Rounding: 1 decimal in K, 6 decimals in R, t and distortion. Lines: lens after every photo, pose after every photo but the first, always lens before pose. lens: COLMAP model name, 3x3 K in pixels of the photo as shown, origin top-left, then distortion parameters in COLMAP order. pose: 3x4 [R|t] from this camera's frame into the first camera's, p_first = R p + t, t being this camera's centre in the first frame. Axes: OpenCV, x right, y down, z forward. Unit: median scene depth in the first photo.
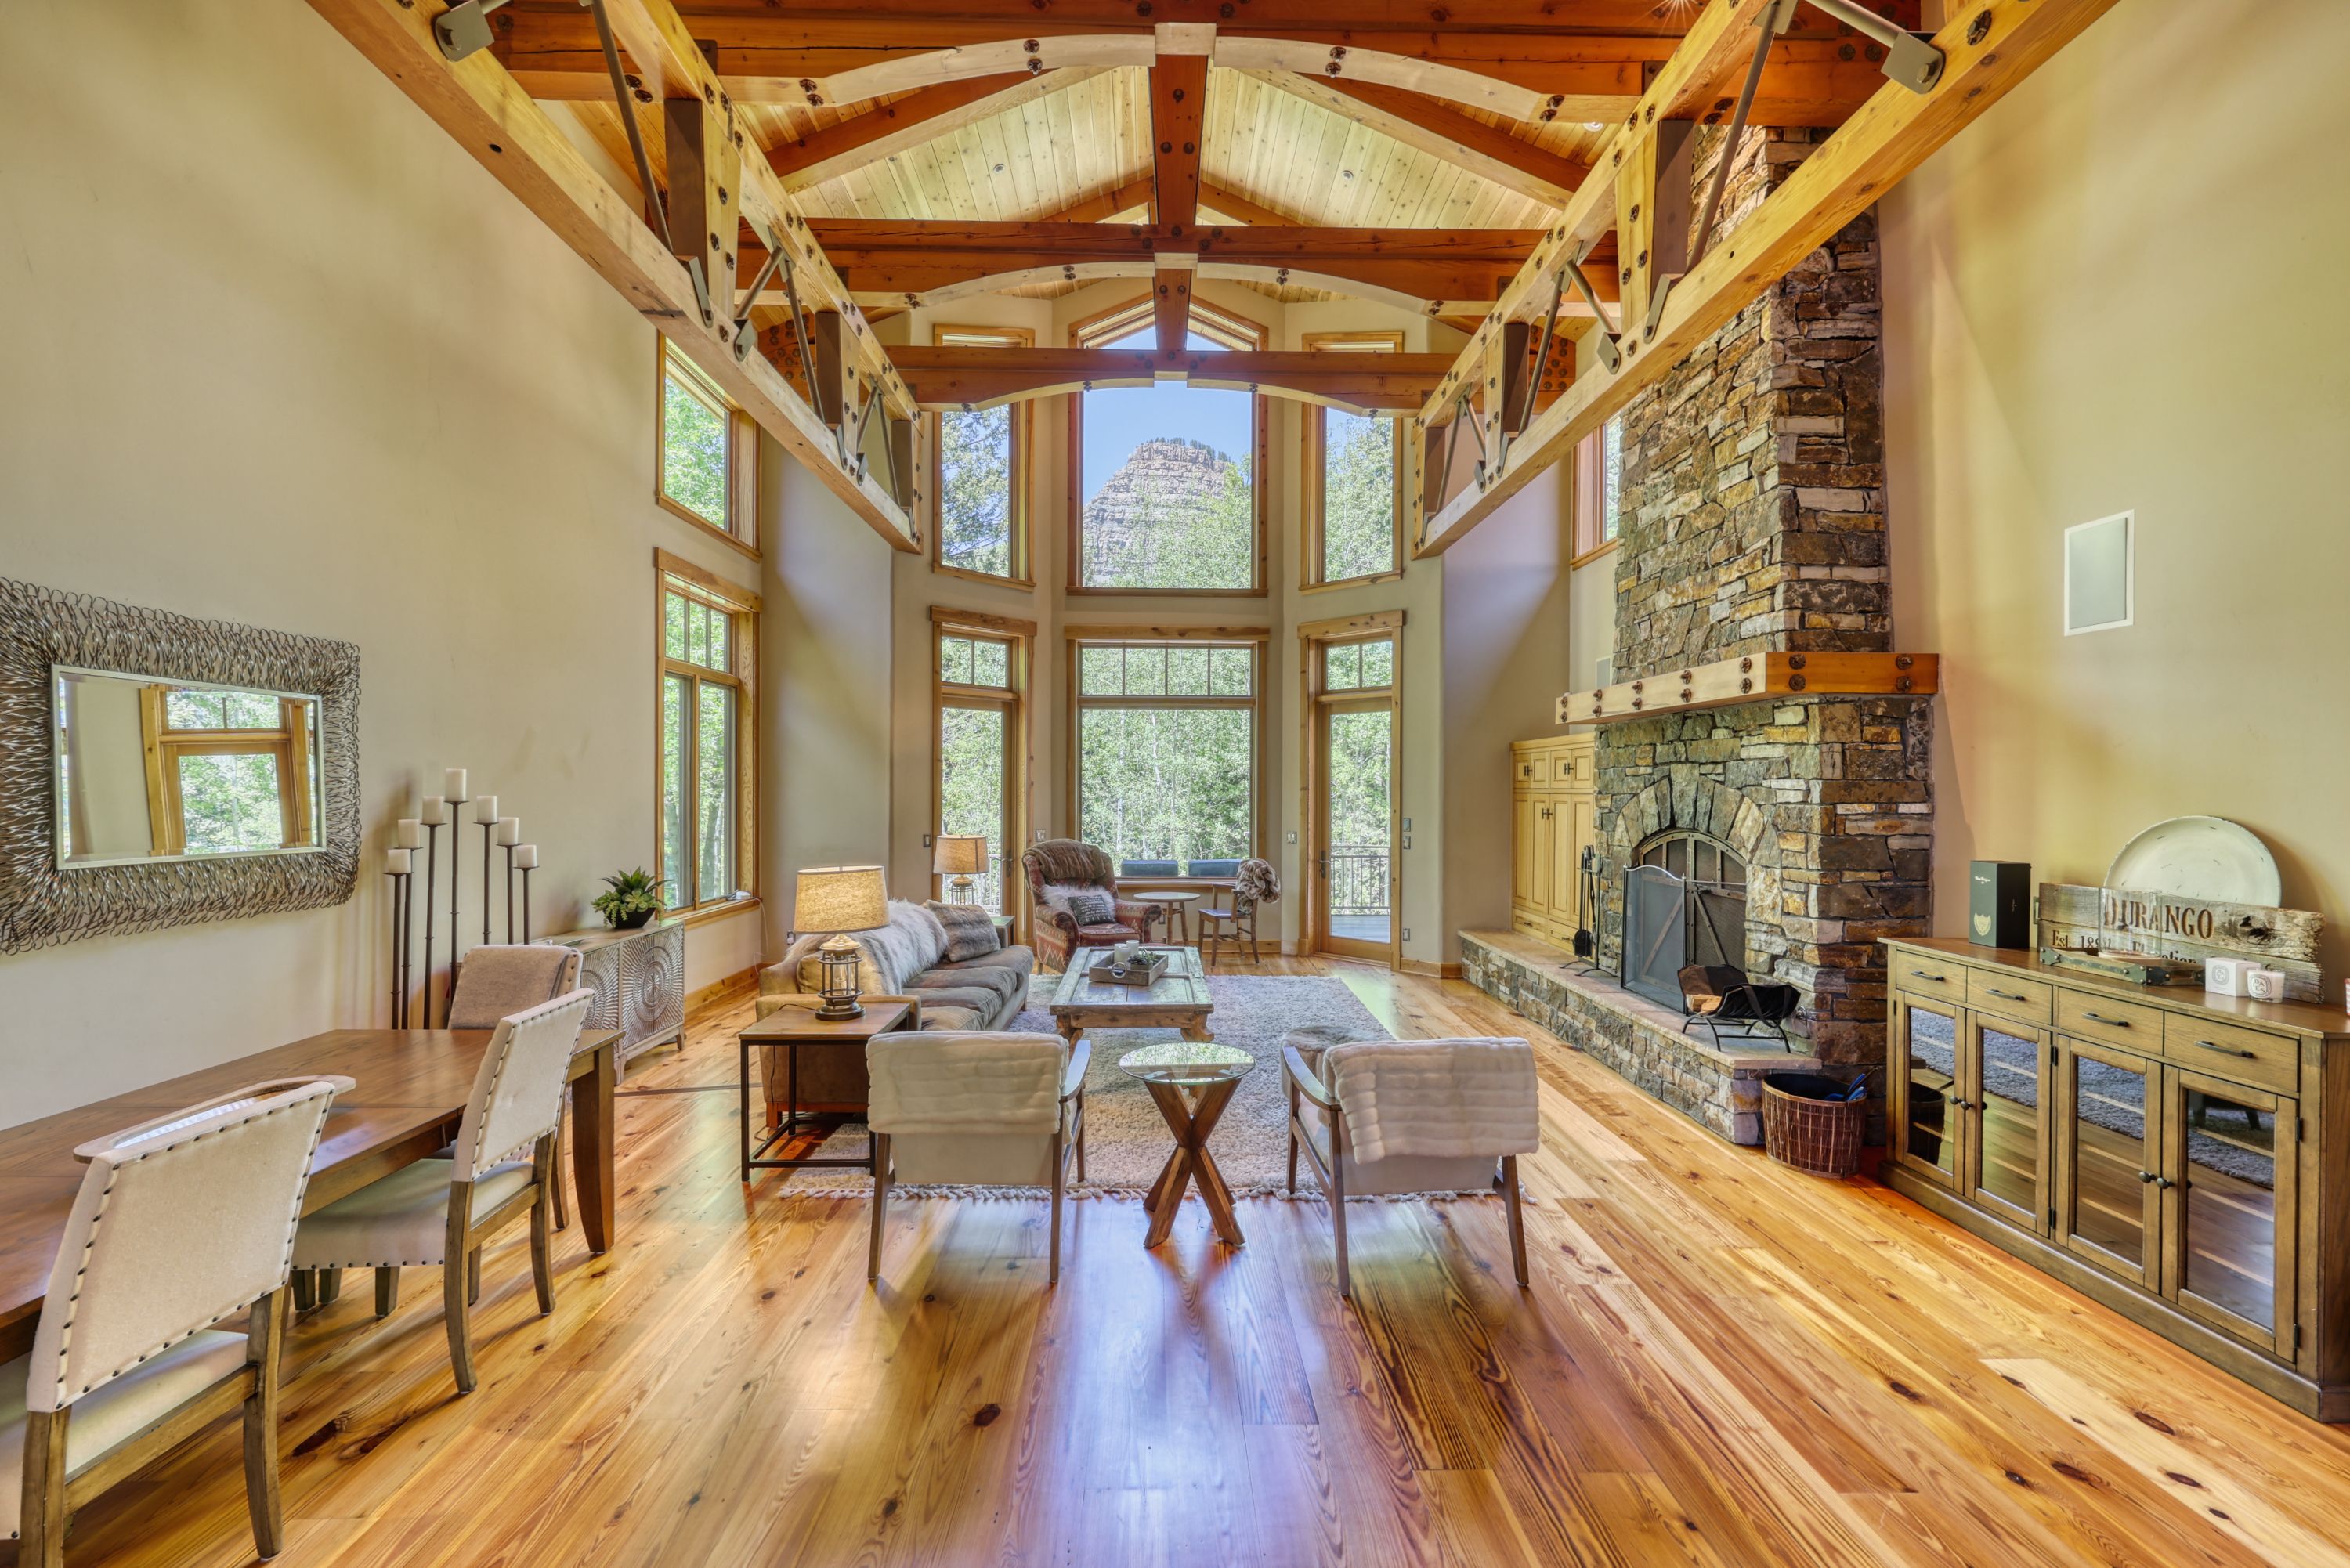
lens RADIAL K [[941.4, 0, 1180.9], [0, 941.4, 789.0], [0, 0, 1]] dist [-0.002478, 0.000237]
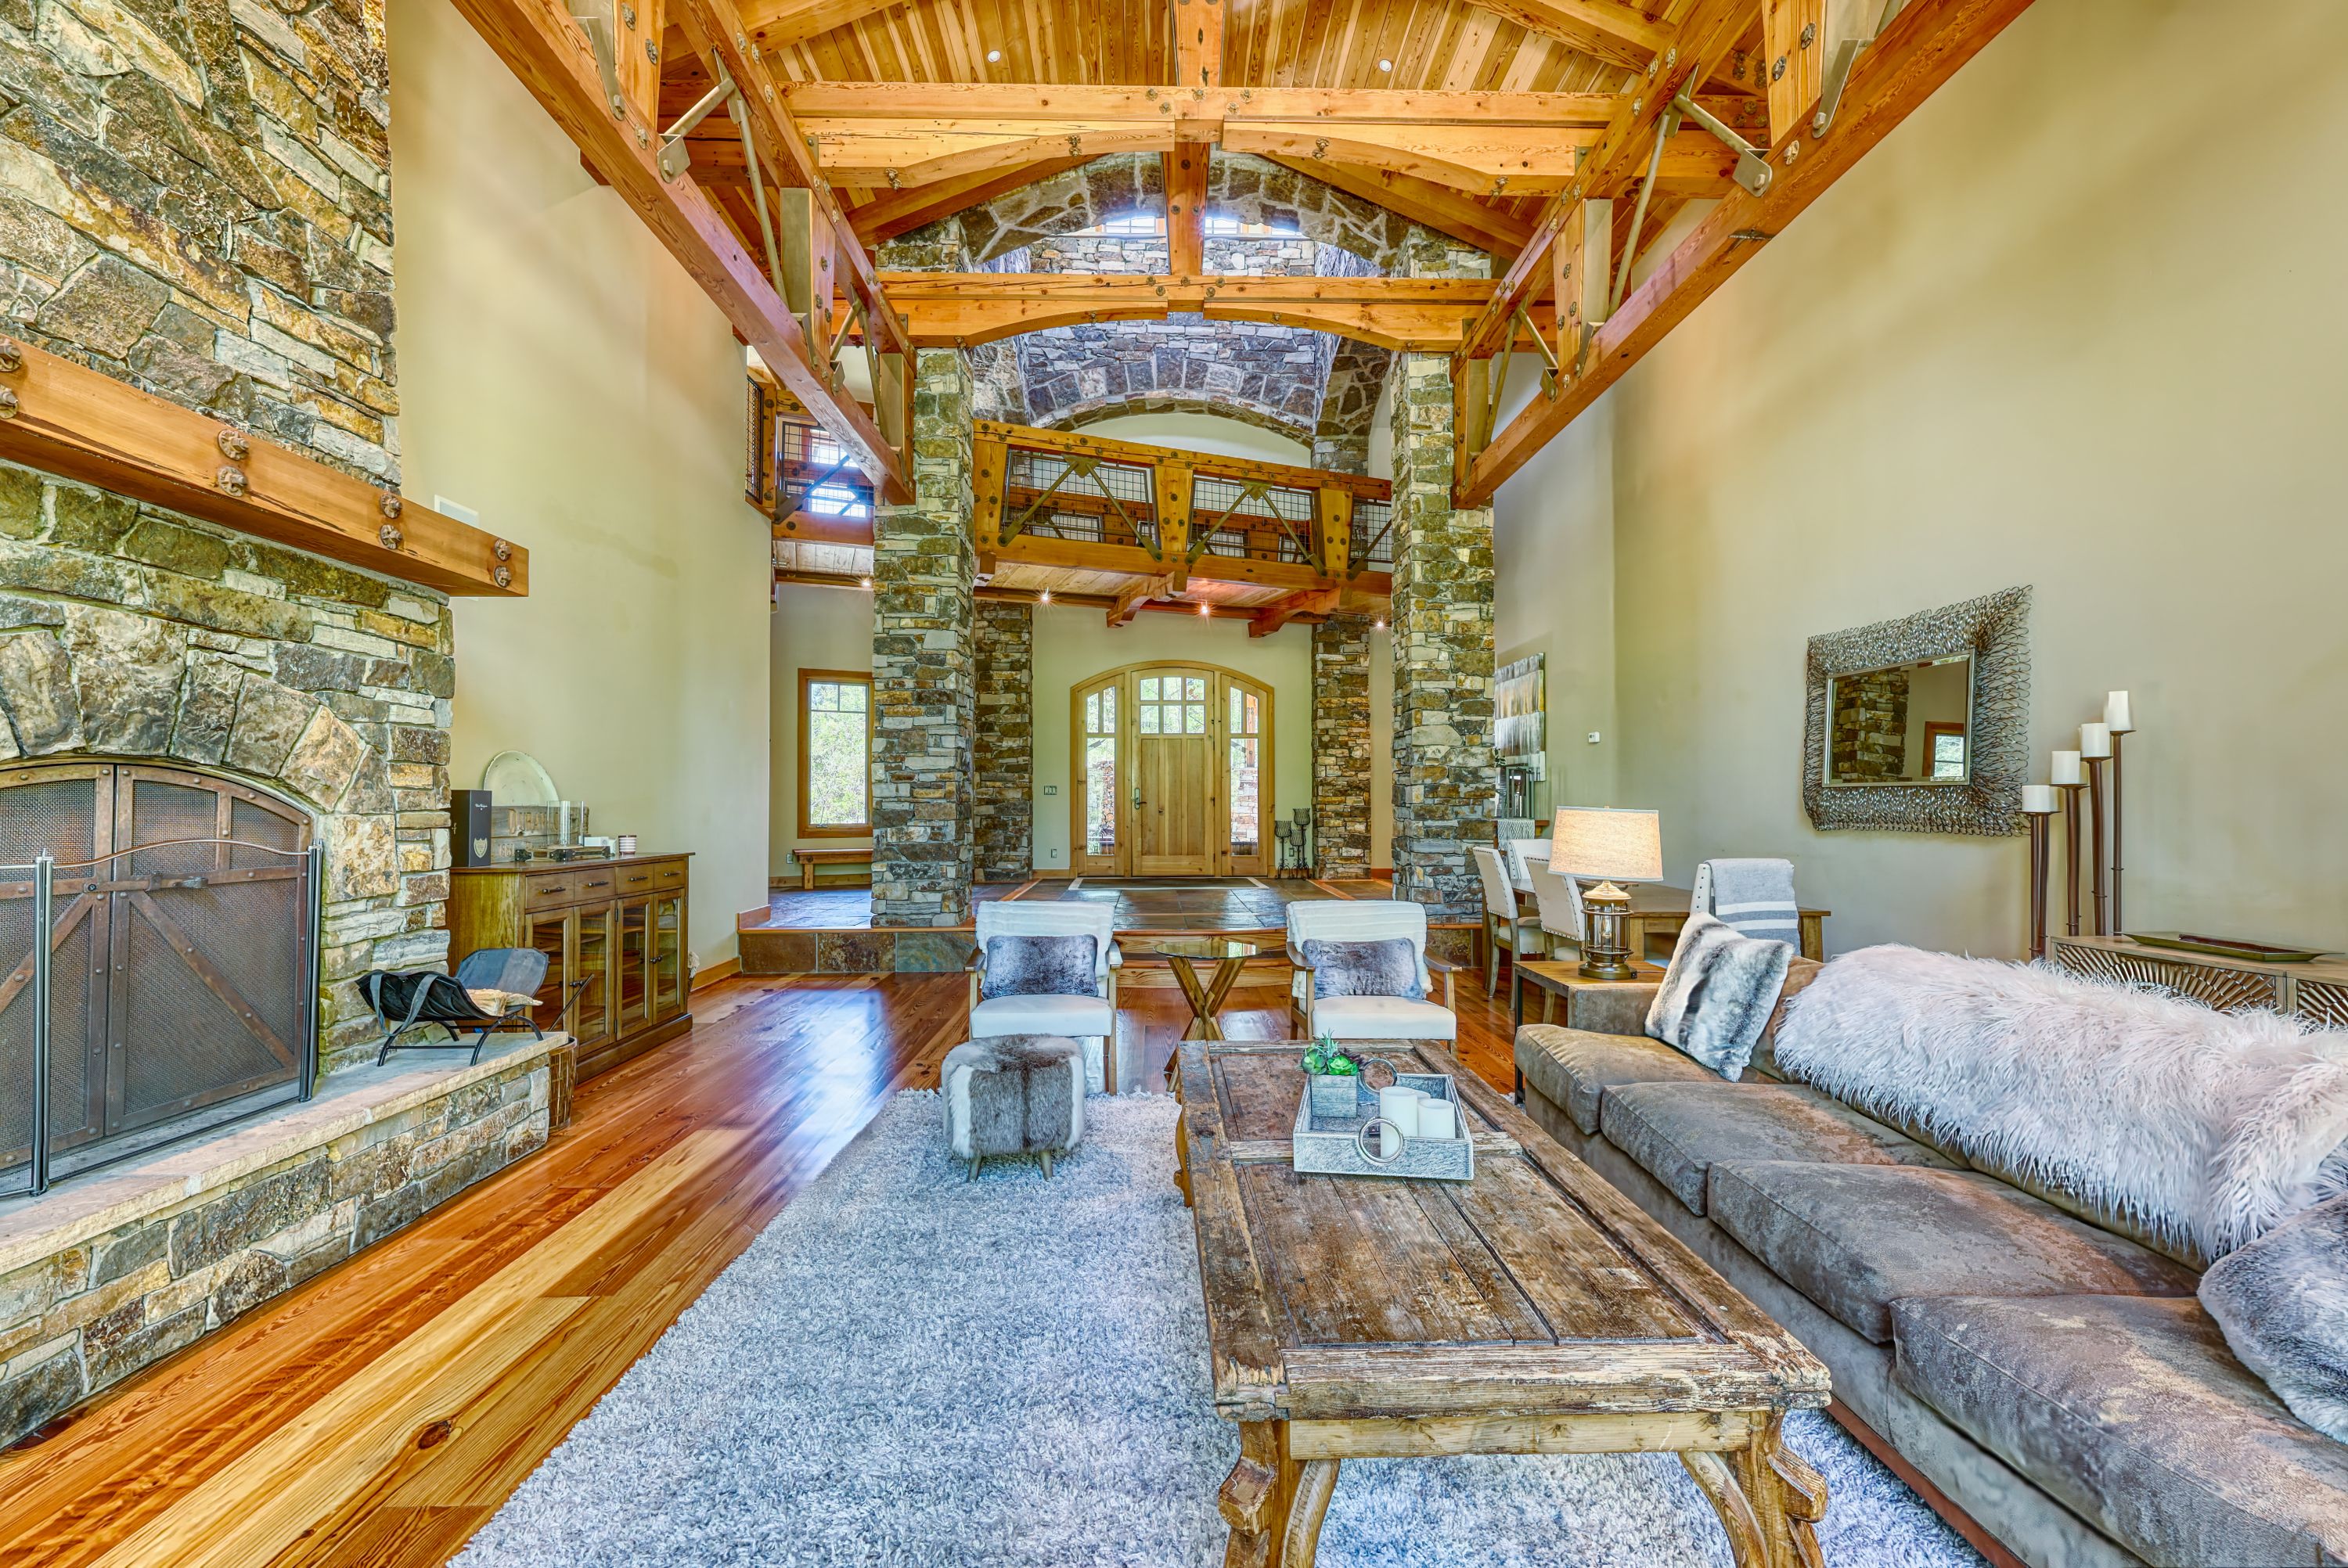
lens RADIAL K [[940.5, 0, 1179.9], [0, 940.5, 789.0], [0, 0, 1]] dist [-0.002478, 0.000237]
pose [[-0.999993, -0.003661, -0.001147, 0.034114], [-0.003639, 0.999816, -0.018848, 0.077246], [0.001216, -0.018844, -0.999822, 1.709974]]
